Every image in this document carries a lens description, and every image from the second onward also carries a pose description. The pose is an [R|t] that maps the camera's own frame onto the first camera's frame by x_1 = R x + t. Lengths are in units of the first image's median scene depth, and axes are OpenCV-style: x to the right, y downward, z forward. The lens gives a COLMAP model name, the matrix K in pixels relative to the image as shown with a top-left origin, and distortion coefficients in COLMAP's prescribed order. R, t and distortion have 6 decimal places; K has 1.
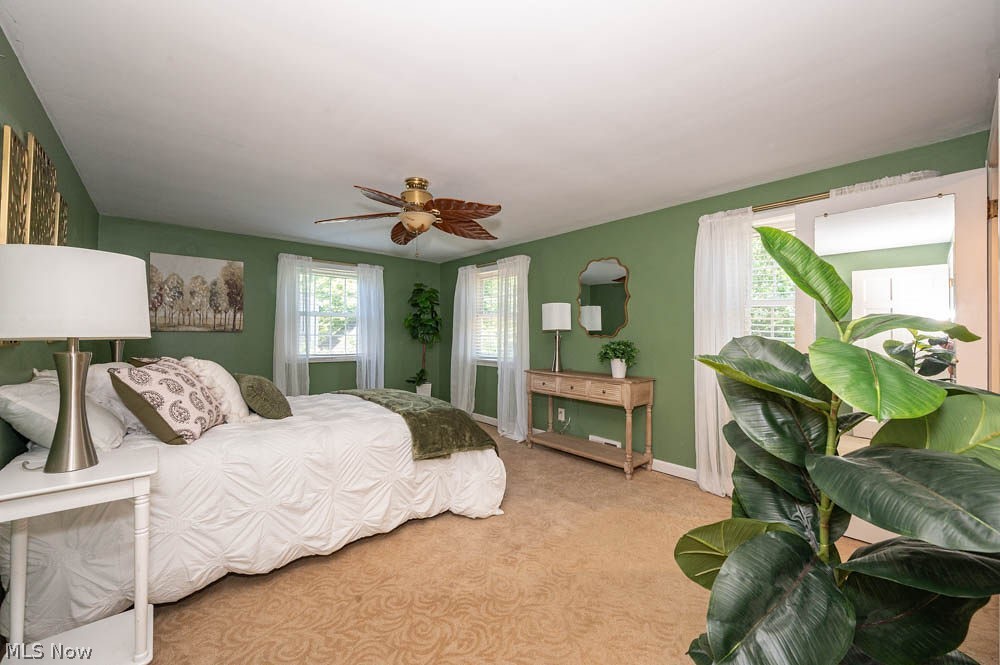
lens RADIAL K [[407.5, 0, 500.0], [0, 407.5, 332.5], [0, 0, 1]] dist [0.001296, 0.000274]
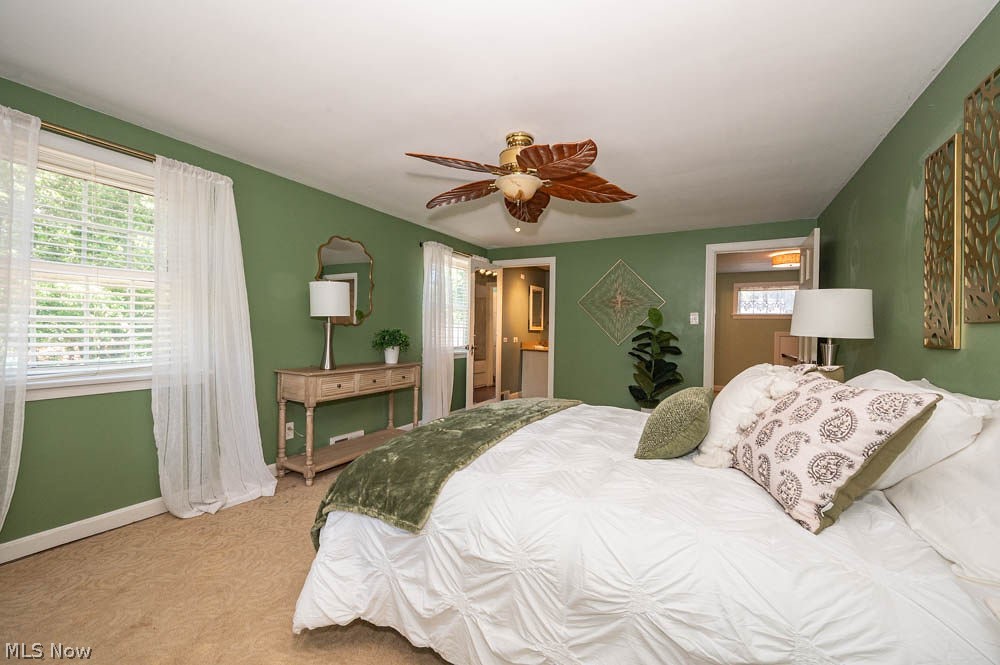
lens RADIAL K [[407.5, 0, 500.0], [0, 407.5, 332.5], [0, 0, 1]] dist [0.001296, 0.000274]
pose [[-0.324275, -0.011110, 0.945898, -0.786581], [-0.007354, 0.999930, 0.009224, 0.015965], [-0.945934, -0.003965, -0.324334, 1.045154]]
